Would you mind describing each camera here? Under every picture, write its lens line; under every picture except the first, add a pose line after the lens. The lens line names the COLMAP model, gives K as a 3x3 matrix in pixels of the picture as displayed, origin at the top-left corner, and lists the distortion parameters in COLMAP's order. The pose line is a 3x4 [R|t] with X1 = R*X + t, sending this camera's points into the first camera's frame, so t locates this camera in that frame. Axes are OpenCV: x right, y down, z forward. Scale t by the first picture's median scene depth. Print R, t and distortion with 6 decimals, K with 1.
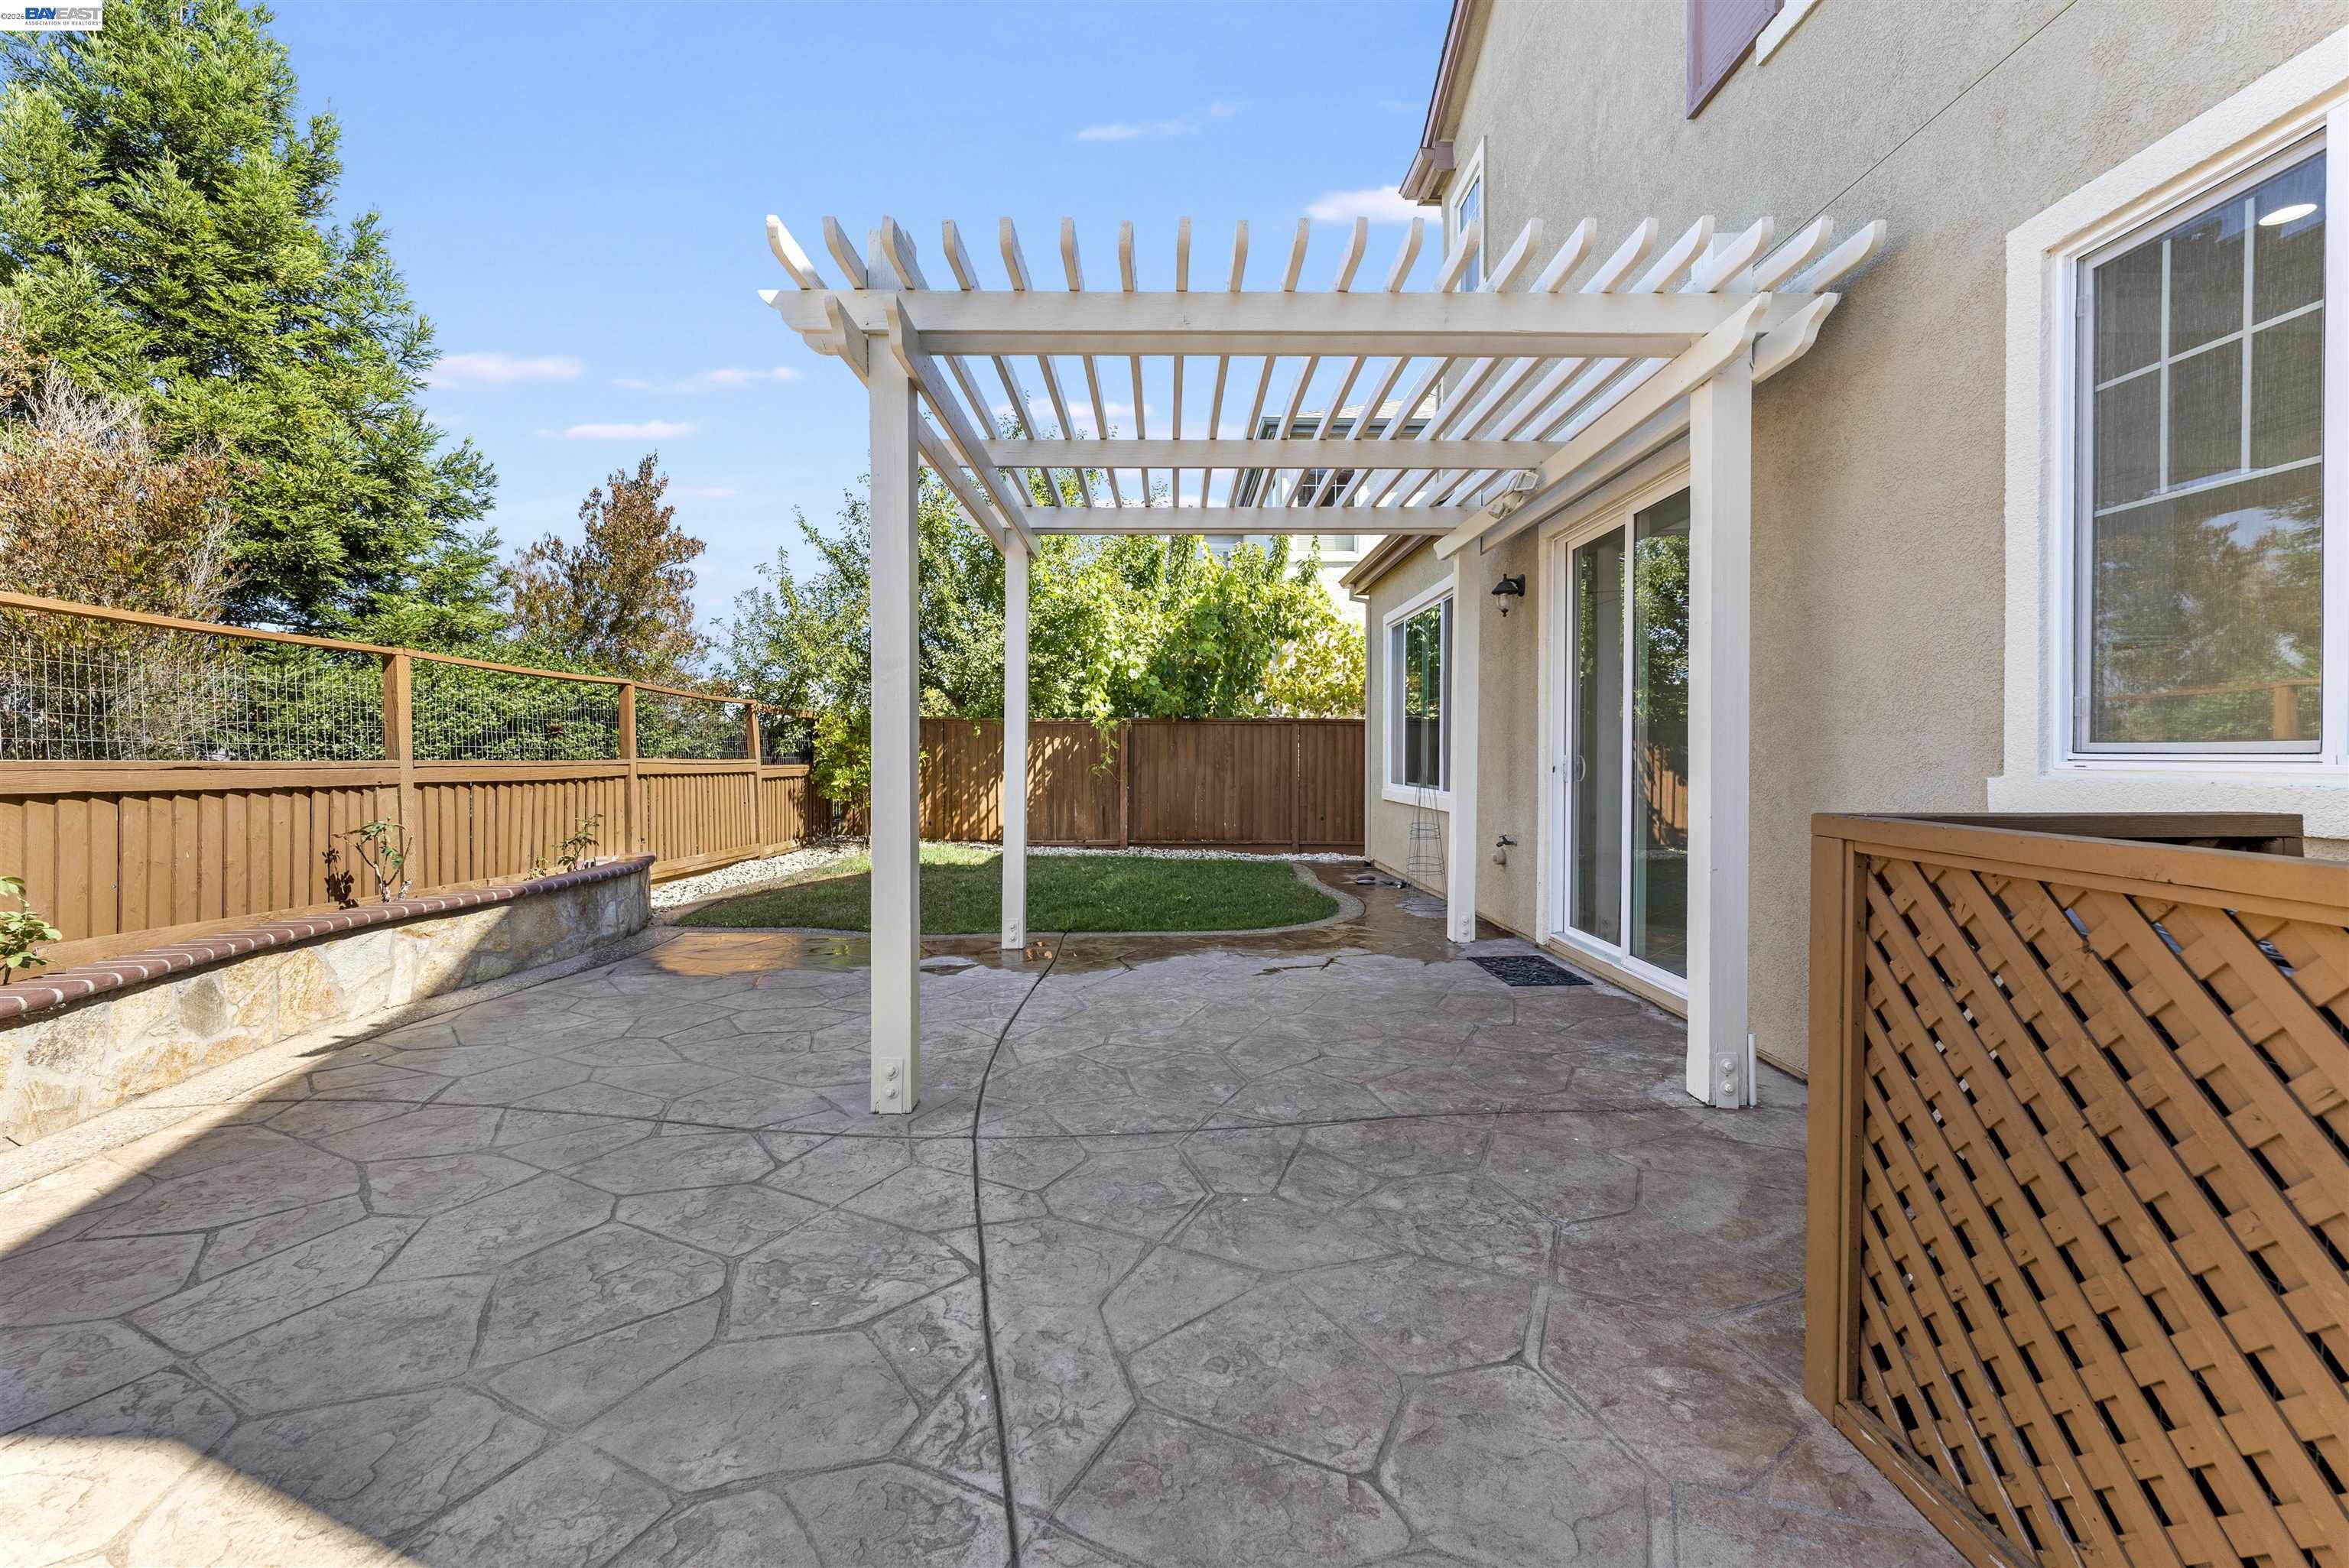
lens RADIAL K [[962.5, 0, 1171.9], [0, 962.5, 761.2], [0, 0, 1]] dist [-0.000522, 0.000086]
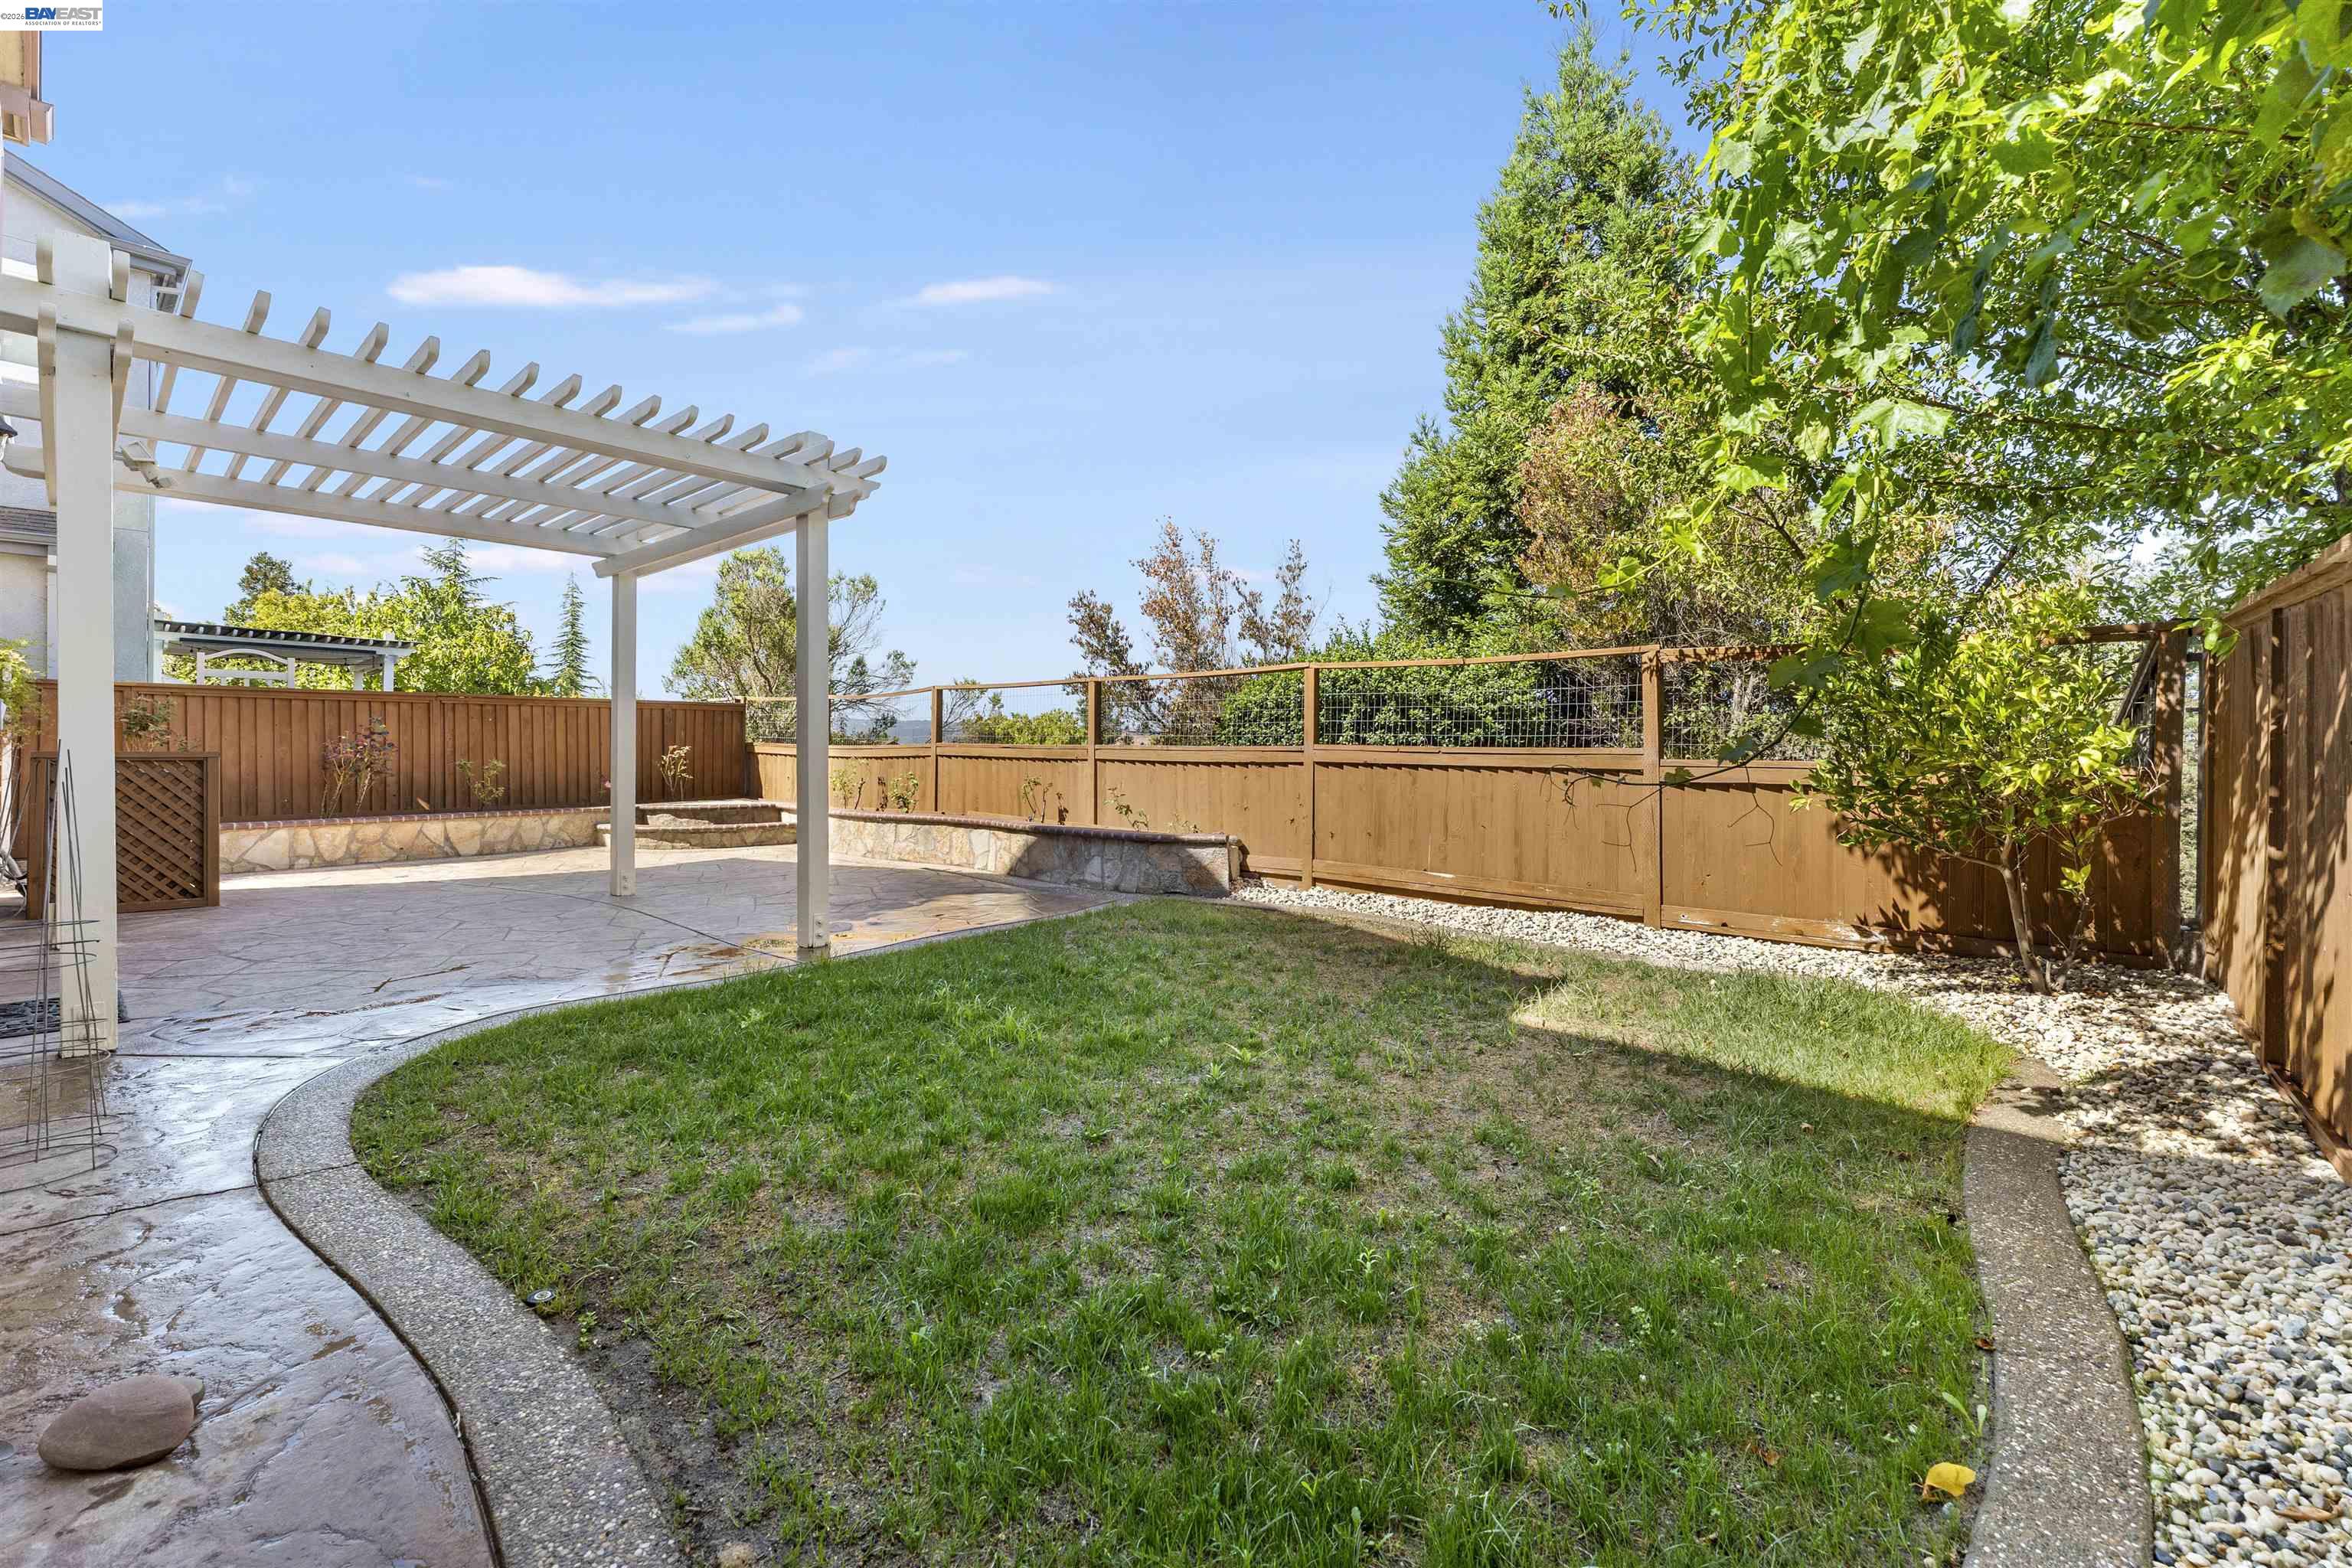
lens RADIAL K [[963.8, 0, 1163.7], [0, 963.8, 741.0], [0, 0, 1]] dist [-0.000522, 0.000086]
pose [[-0.661504, -0.007425, -0.749905, 0.597184], [-0.007627, 0.999966, -0.003174, -0.004134], [0.749903, 0.003620, -0.661538, 3.602926]]
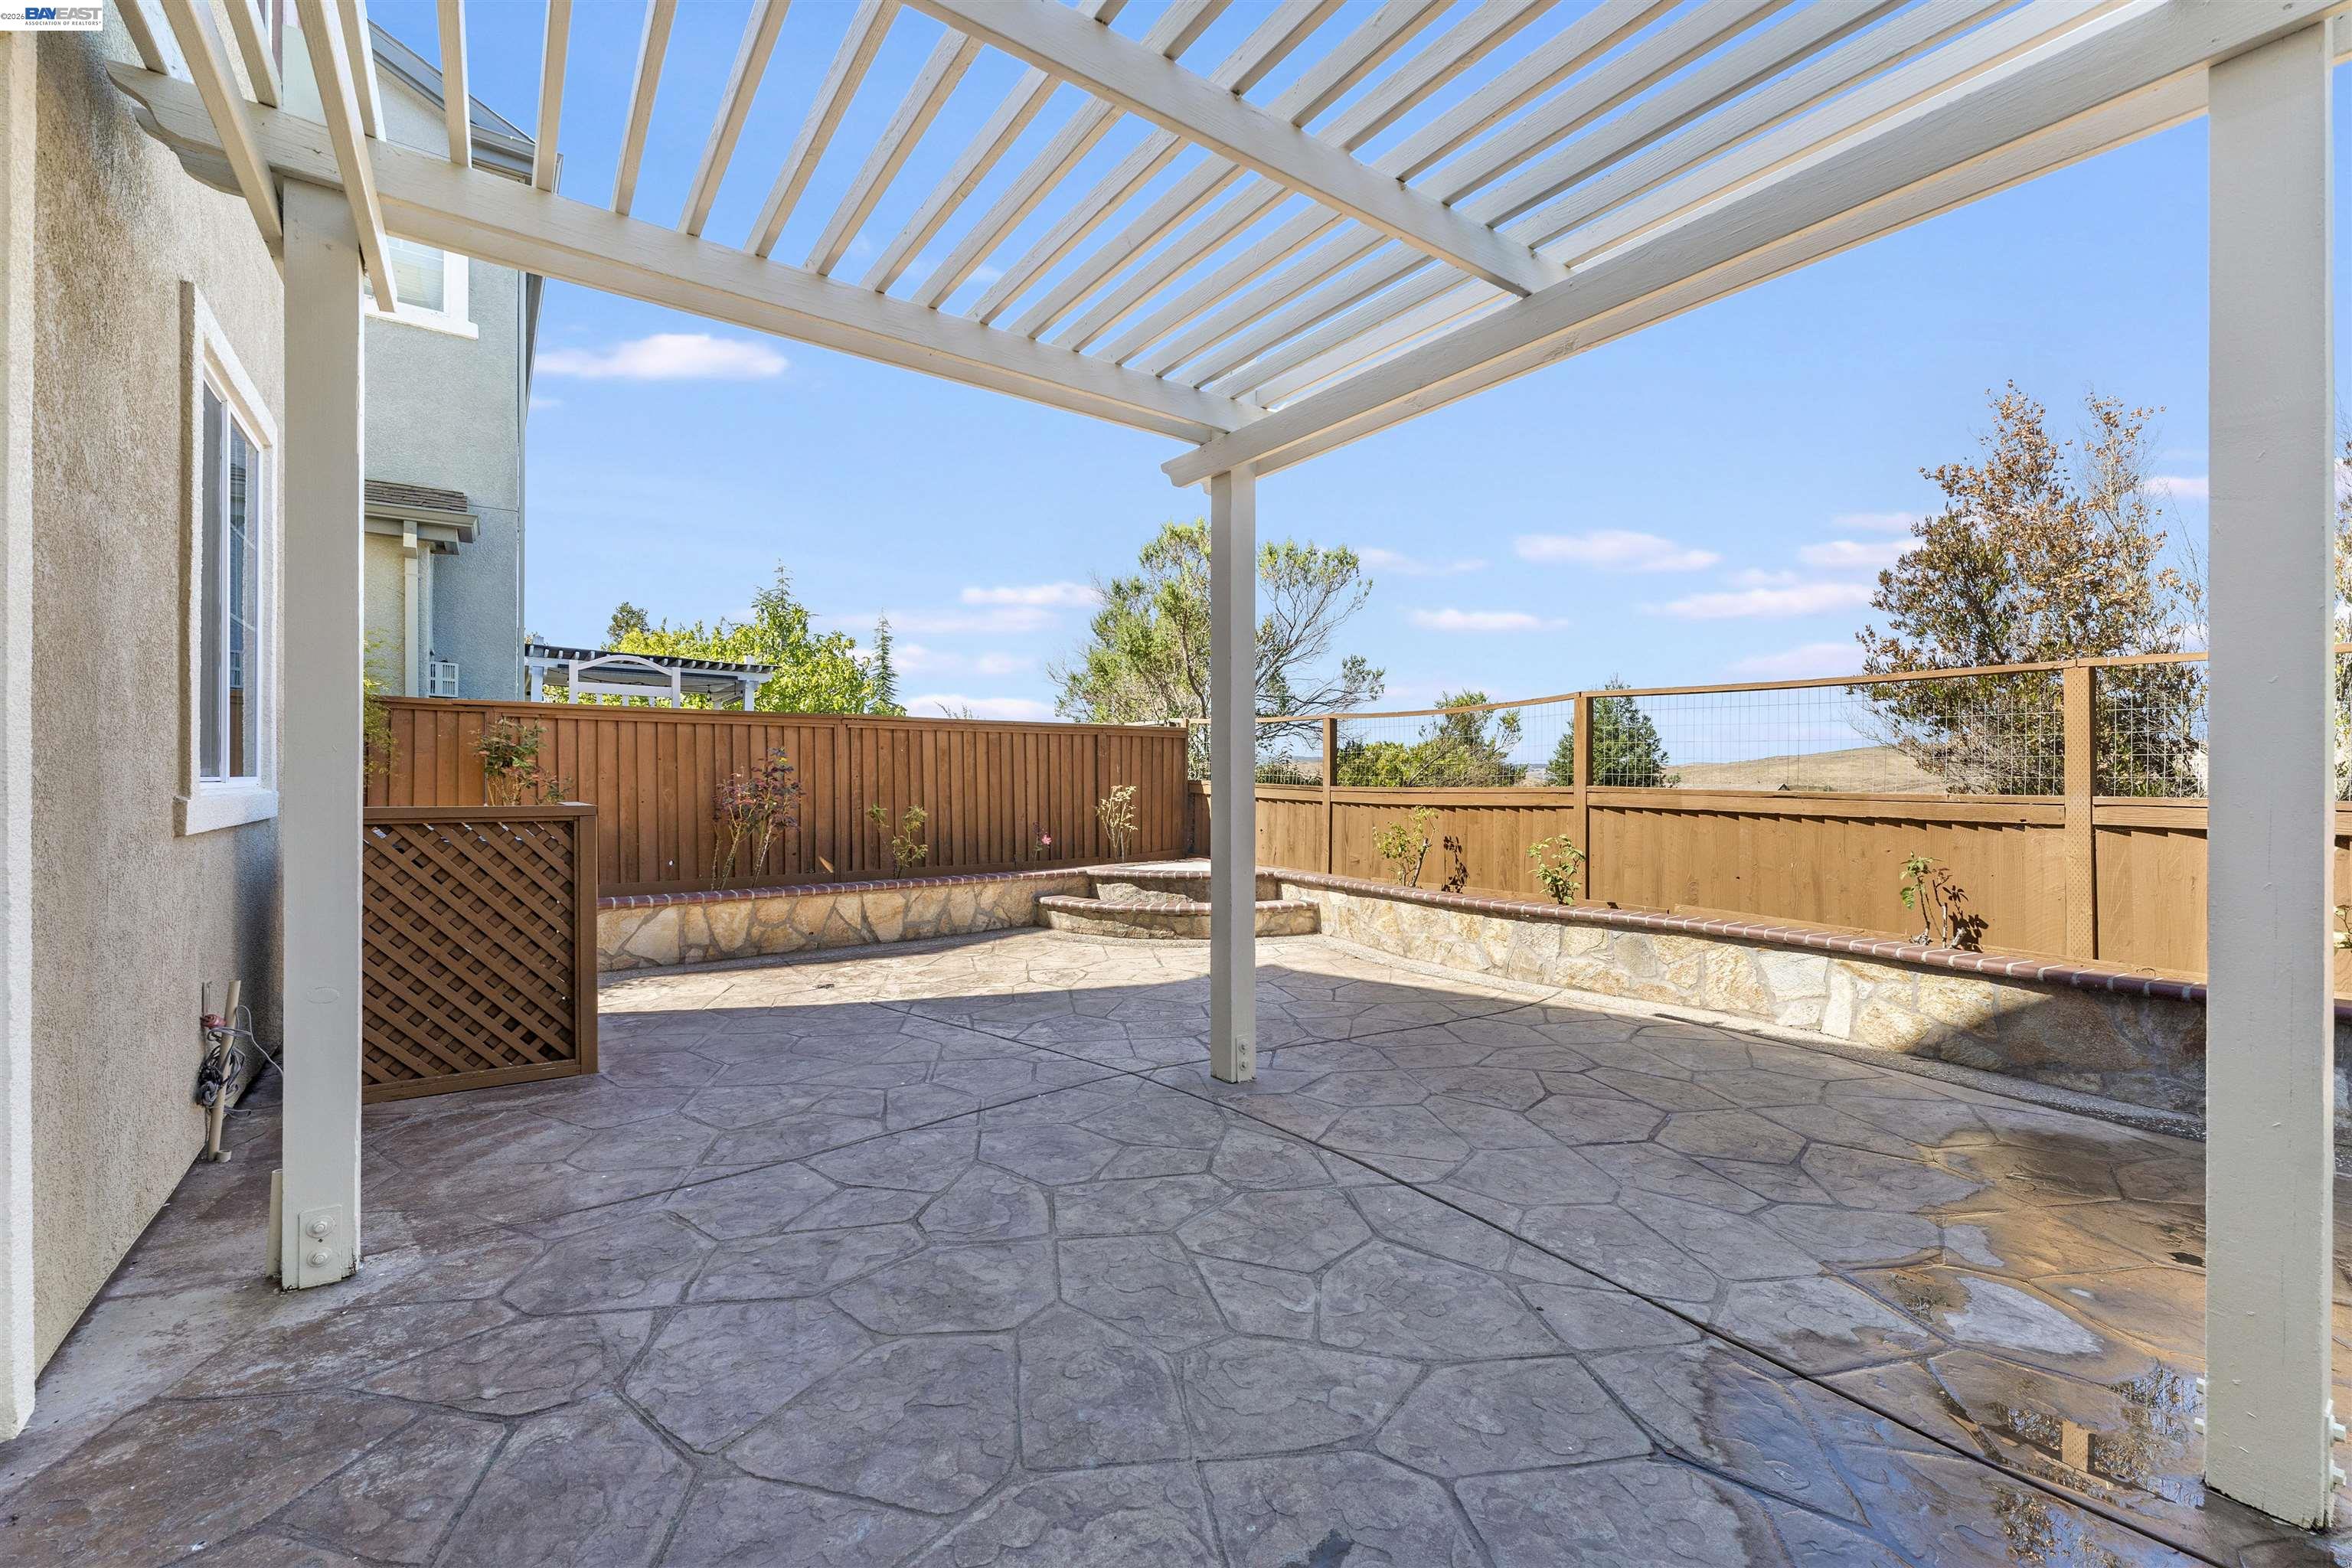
lens RADIAL K [[963.8, 0, 1176.5], [0, 963.8, 778.0], [0, 0, 1]] dist [-0.000522, 0.000086]
pose [[-0.815300, -0.005708, -0.579010, 0.487466], [-0.010157, 0.999939, 0.004445, -0.019643], [0.578949, 0.009505, -0.815308, 2.012914]]
